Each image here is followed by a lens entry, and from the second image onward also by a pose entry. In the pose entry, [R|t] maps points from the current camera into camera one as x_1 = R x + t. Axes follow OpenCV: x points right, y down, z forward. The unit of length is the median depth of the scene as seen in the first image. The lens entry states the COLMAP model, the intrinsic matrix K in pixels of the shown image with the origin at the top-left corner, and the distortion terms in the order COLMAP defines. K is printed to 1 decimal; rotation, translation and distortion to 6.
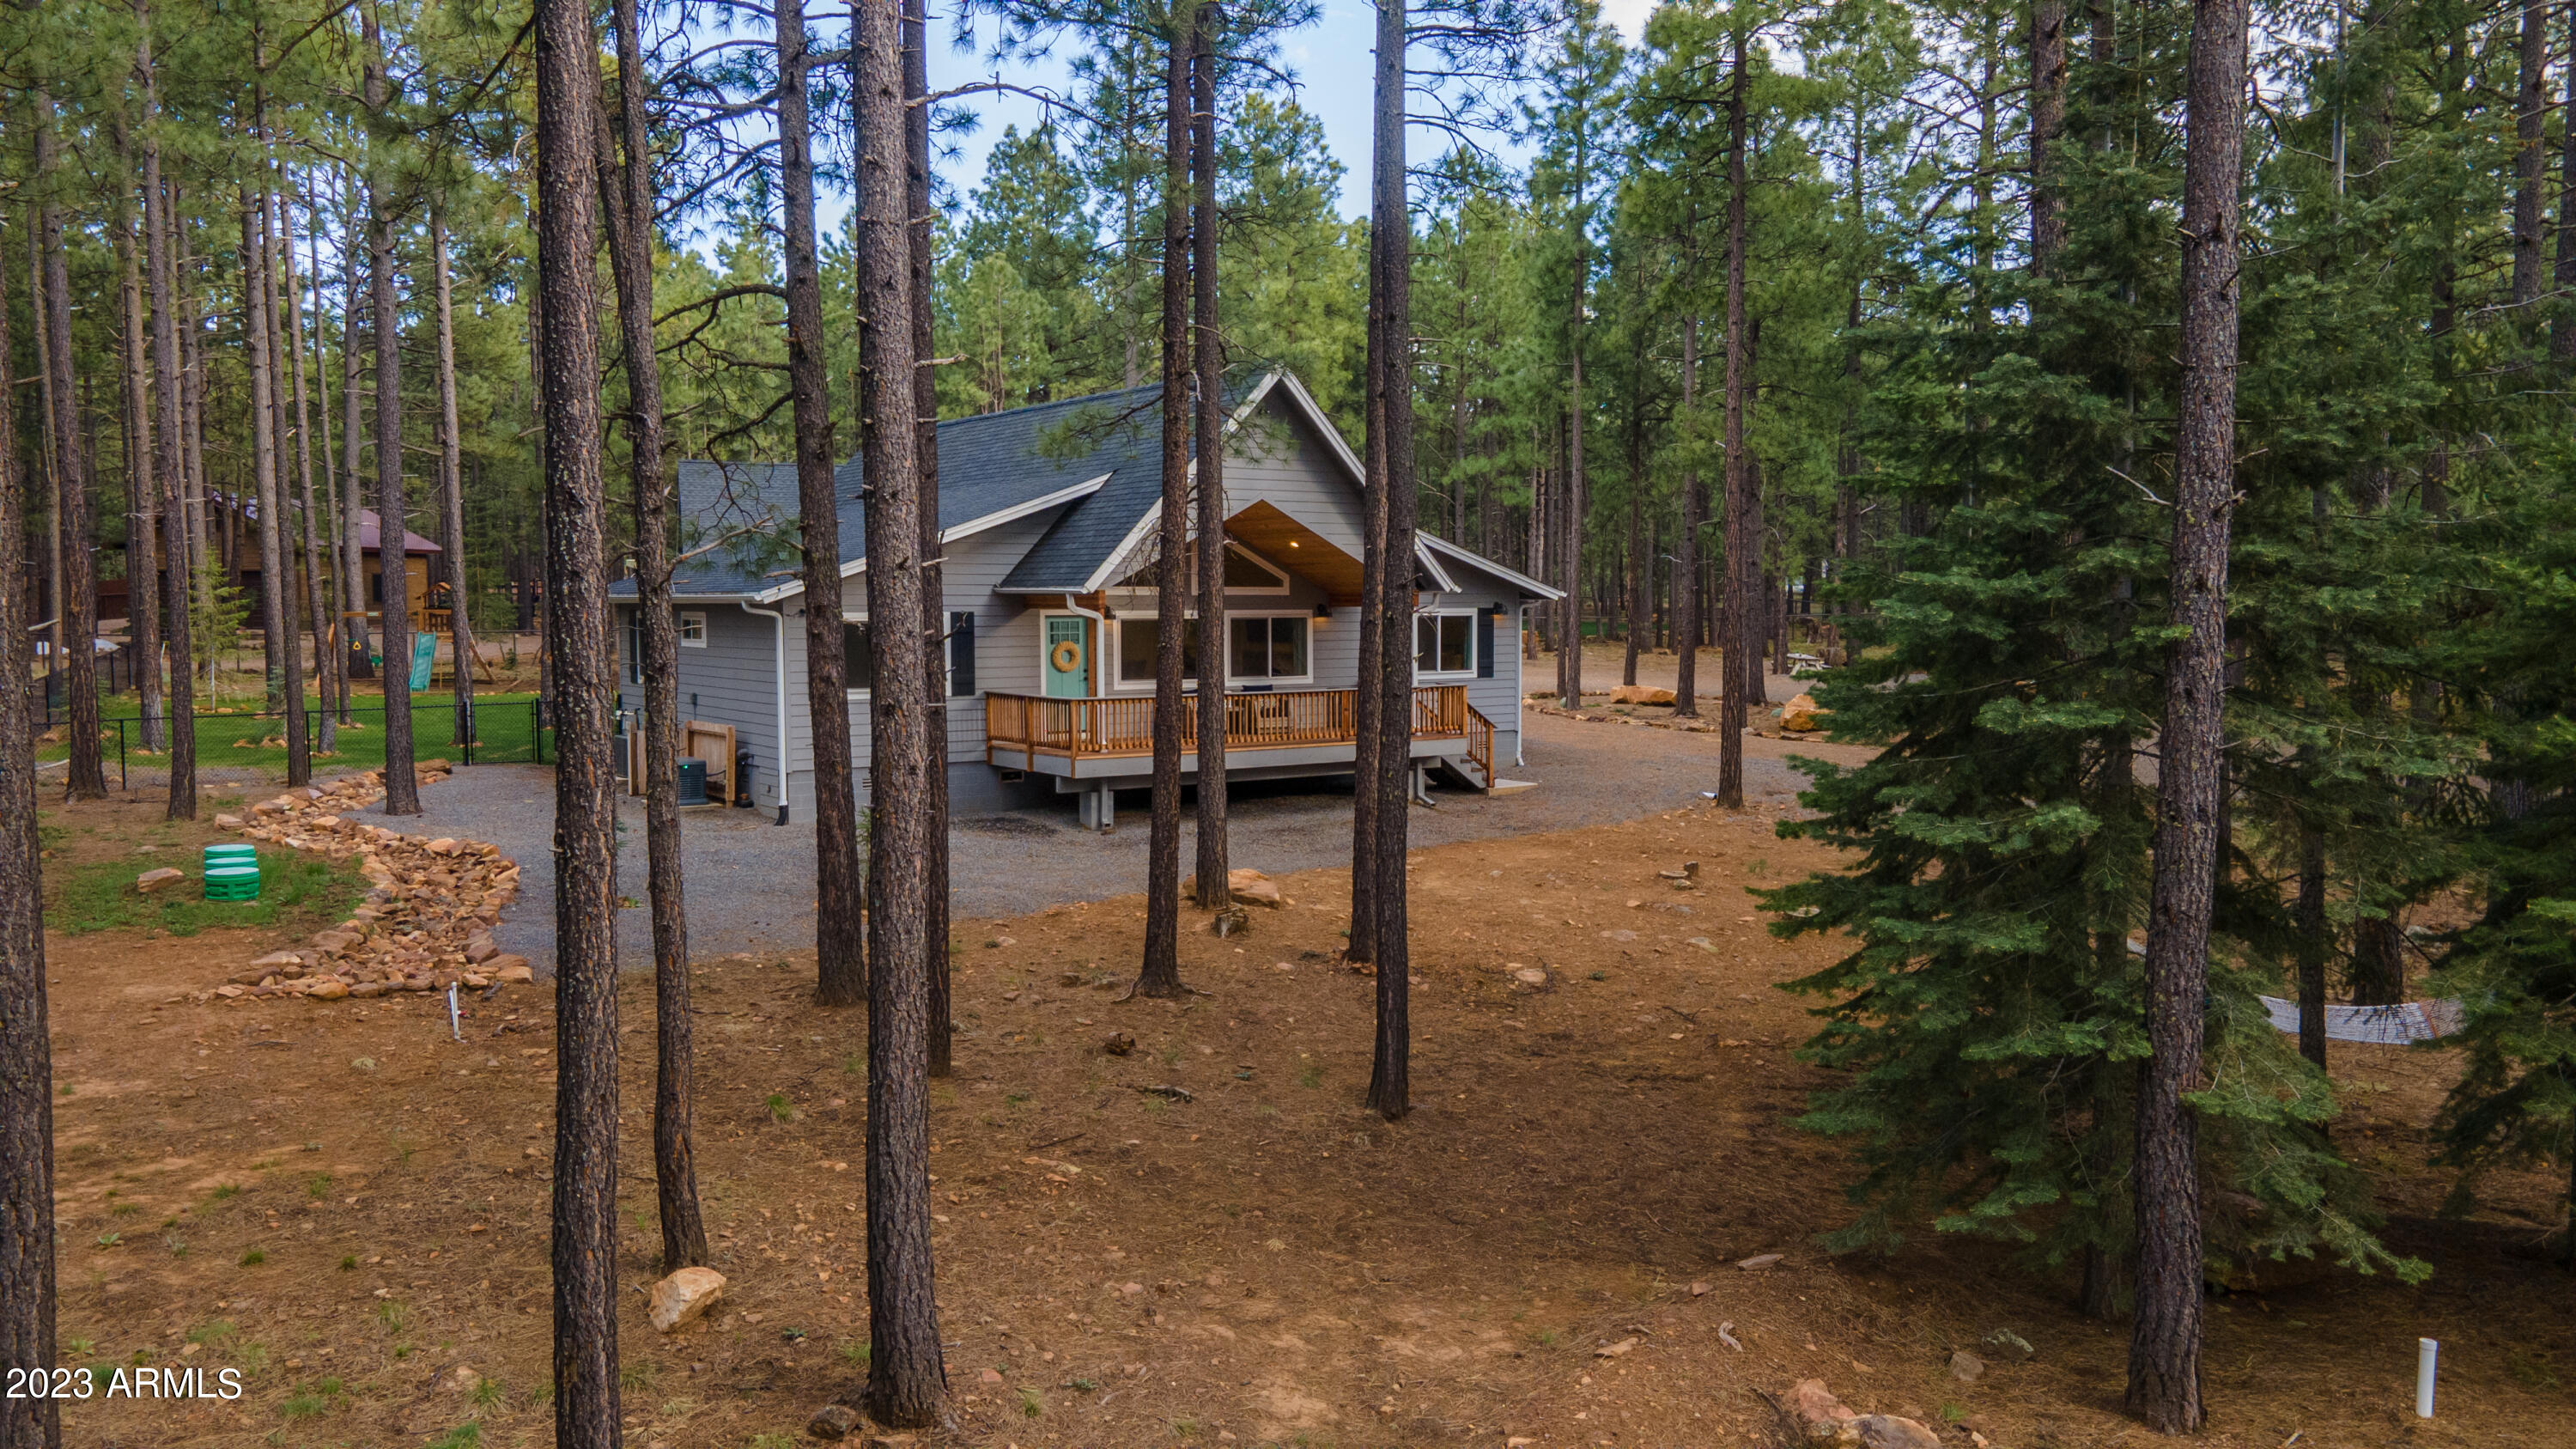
lens RADIAL K [[1900.4, 0, 1293.8], [0, 1900.4, 710.2], [0, 0, 1]] dist [0.068324, -0.090950]
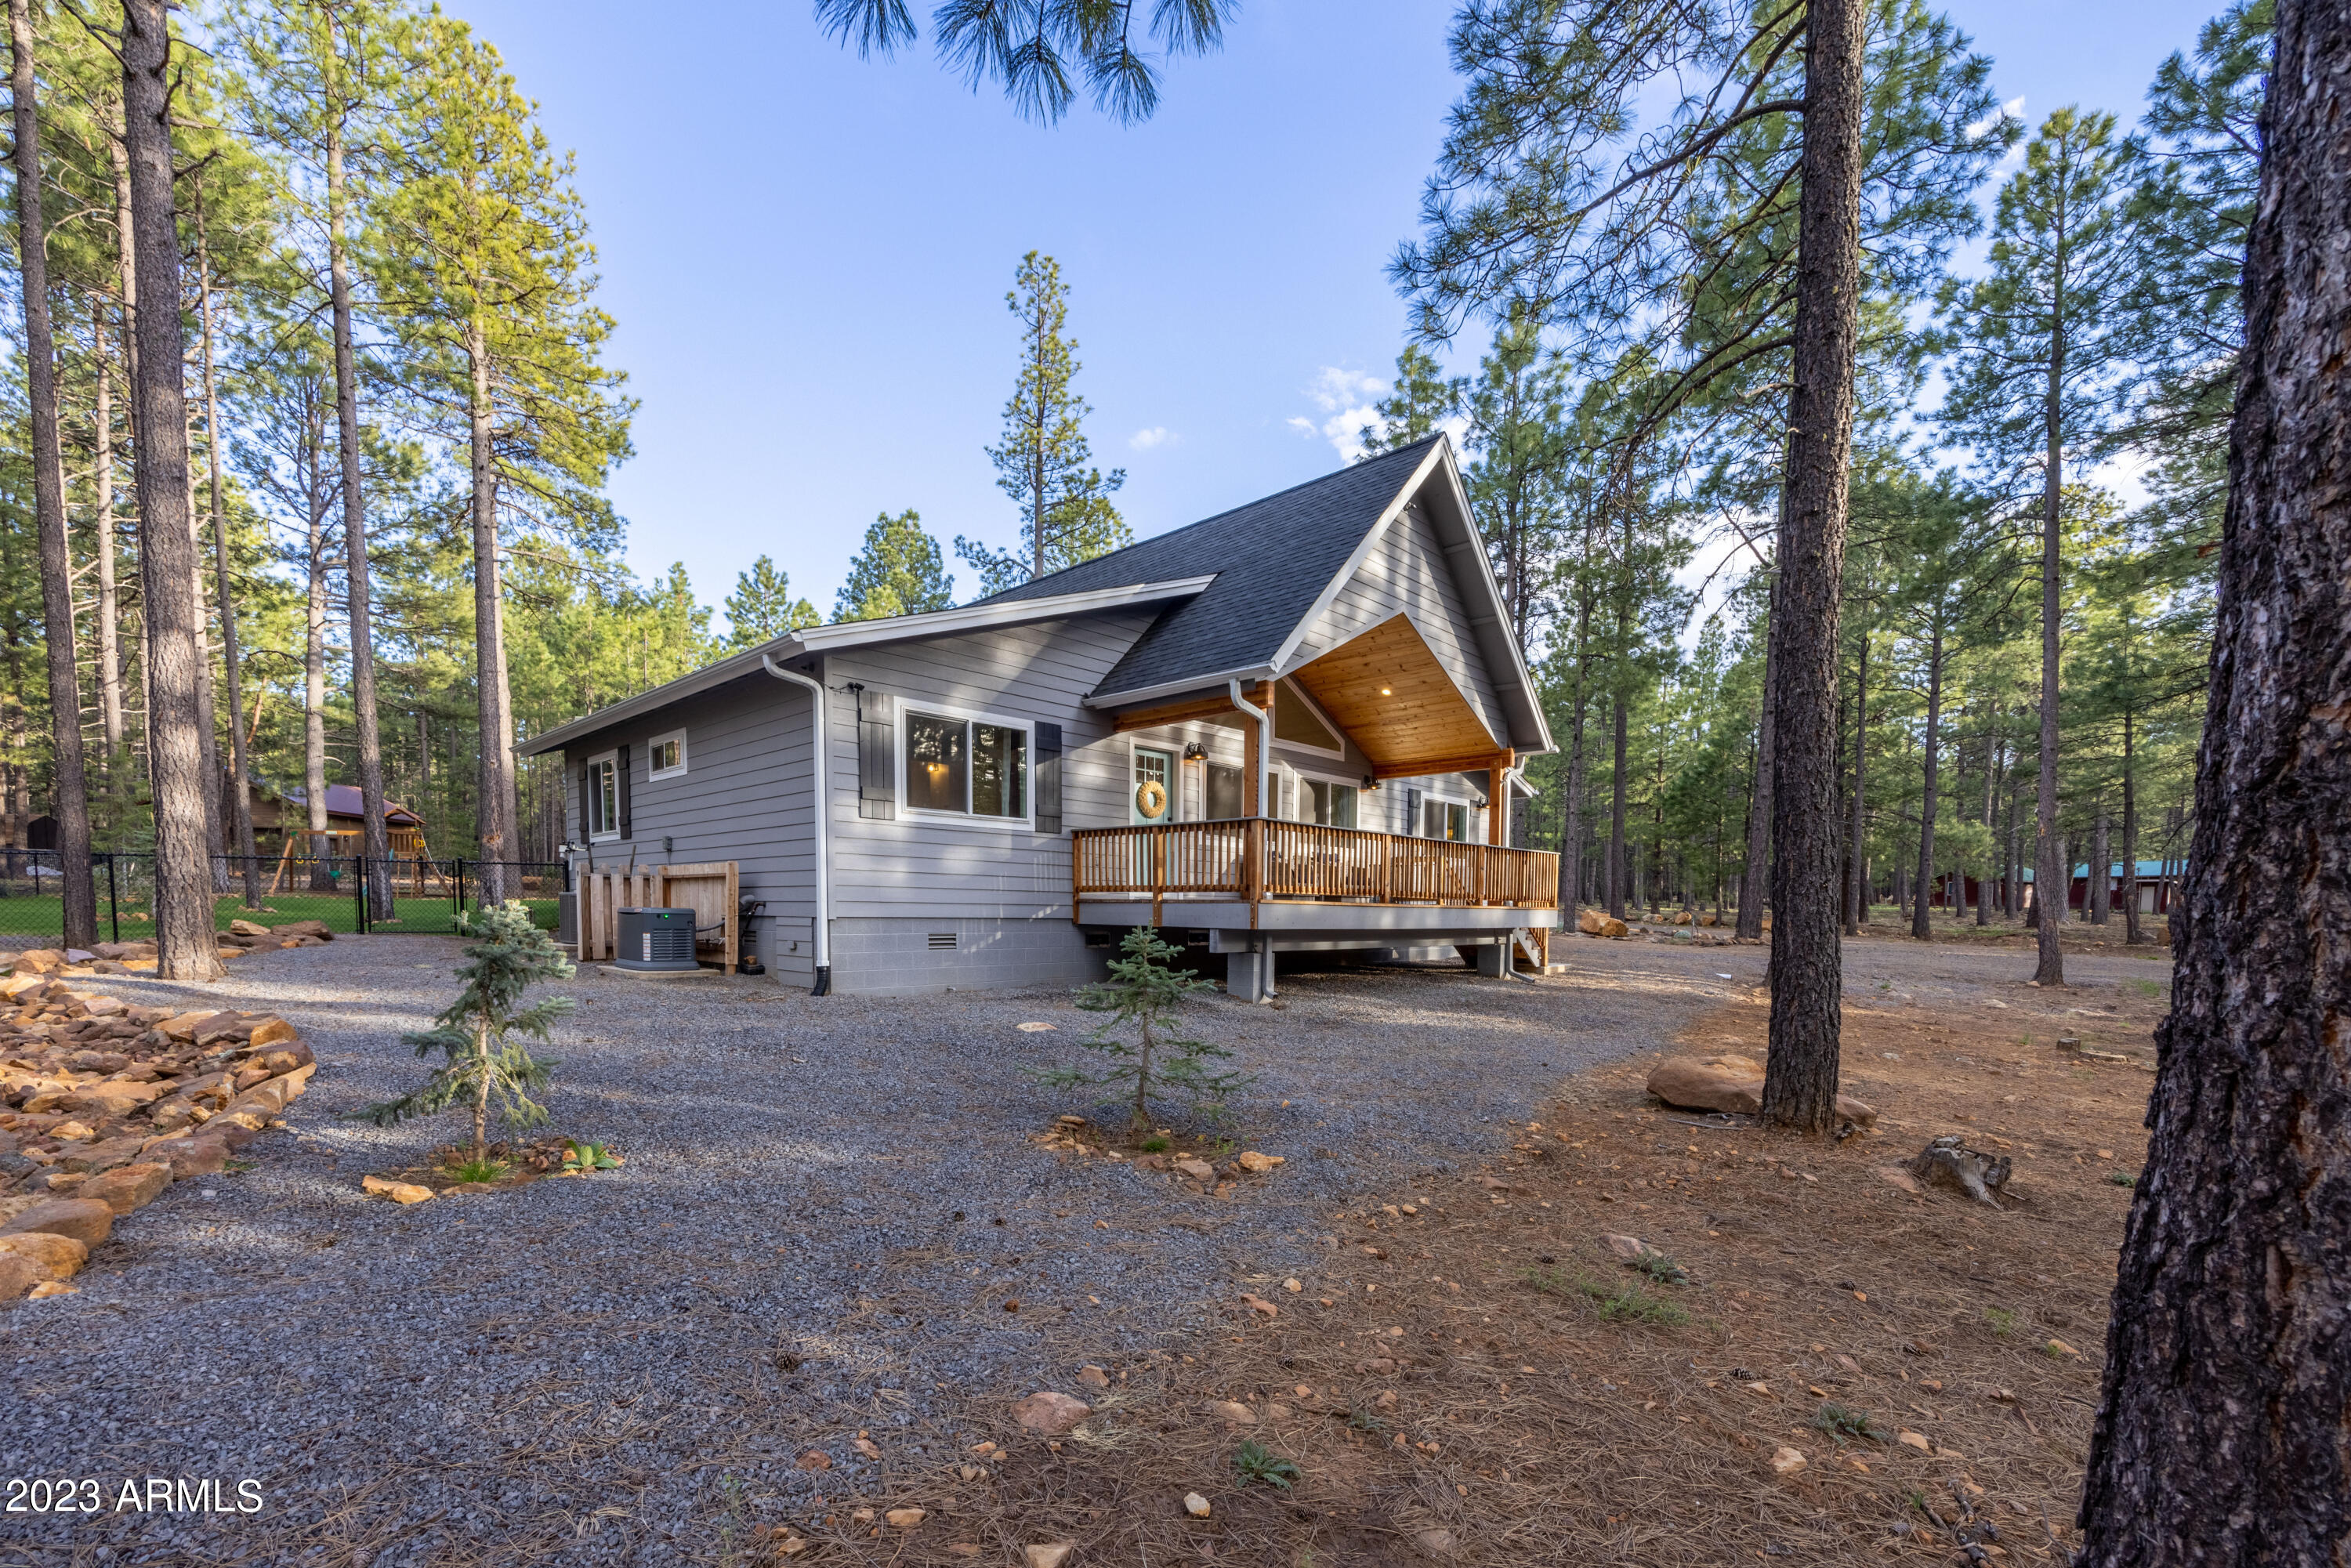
lens RADIAL K [[1019.8, 0, 1150.3], [0, 1019.8, 951.3], [0, 0, 1]] dist [-0.003351, 0.000017]
pose [[0.983555, 0.009948, 0.180335, -0.213839], [-0.006642, 0.999799, -0.018931, 0.049304], [-0.180487, 0.017422, 0.983423, 0.607198]]
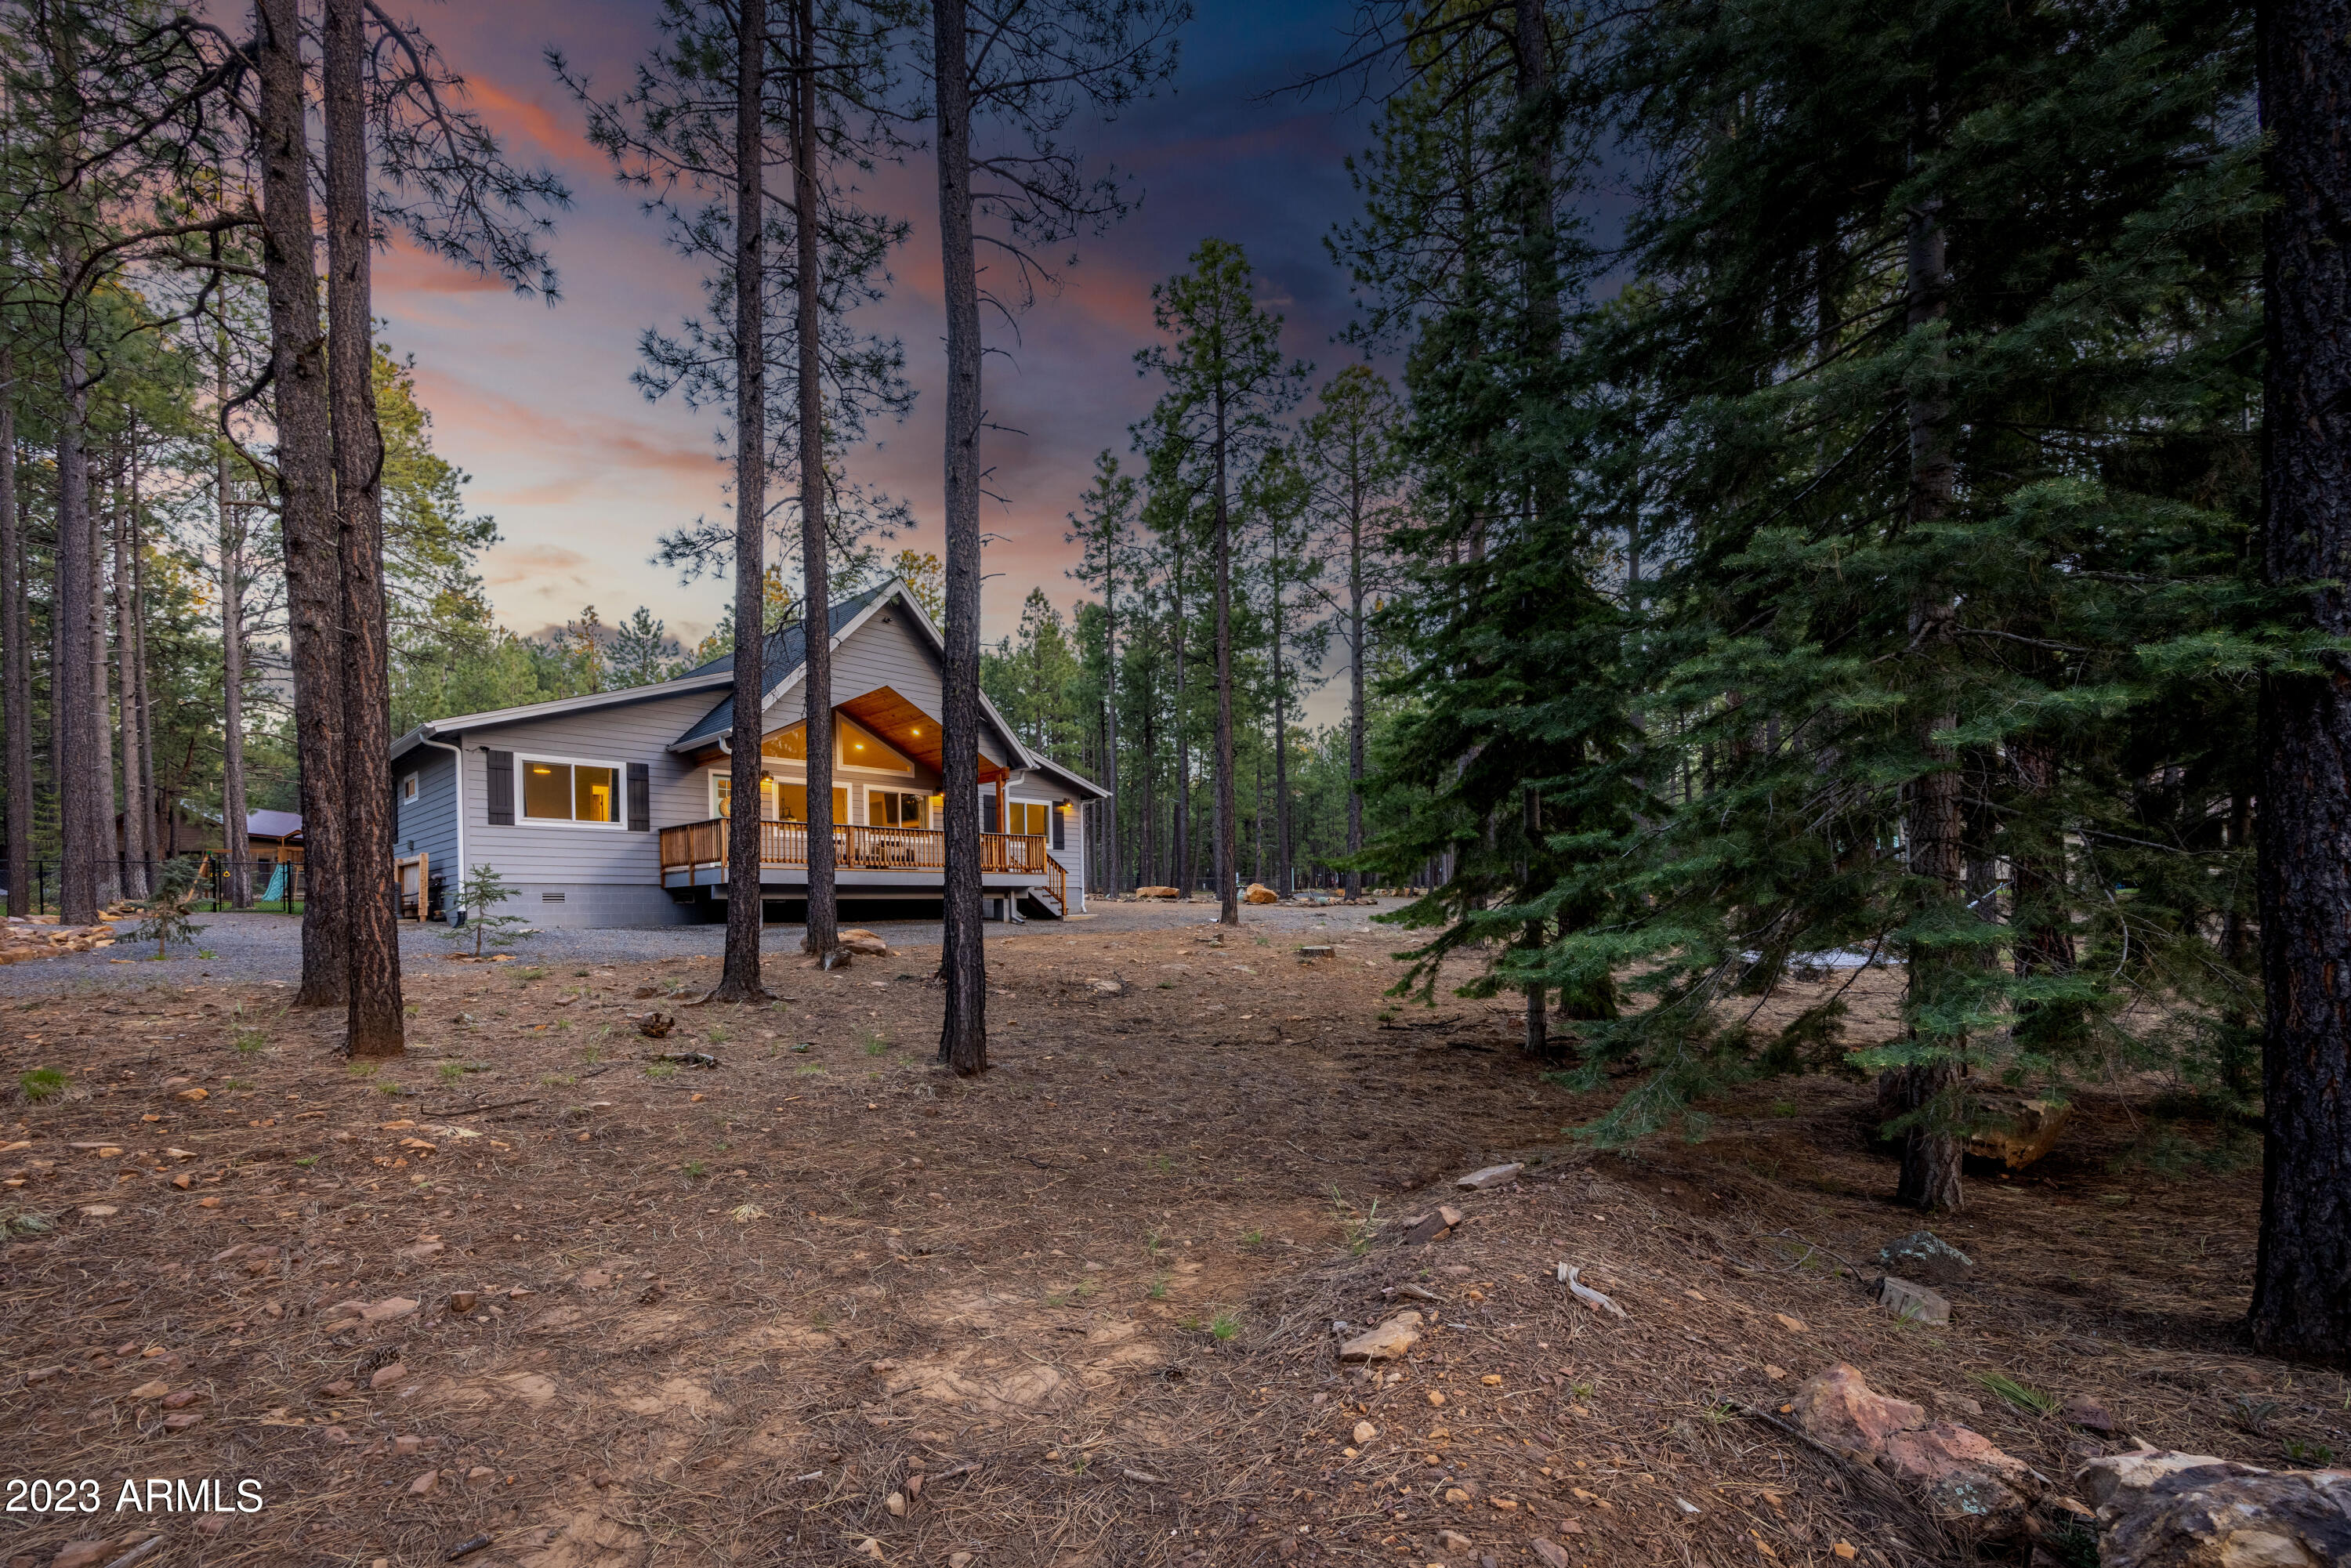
lens RADIAL K [[1005.4, 0, 1169.1], [0, 1005.4, 903.7], [0, 0, 1]] dist [-0.002130, -0.000671]
pose [[0.977239, -0.013800, 0.211692, 0.025723], [0.028150, 0.997493, -0.064921, 0.095046], [-0.210266, 0.069403, 0.975178, 0.300656]]
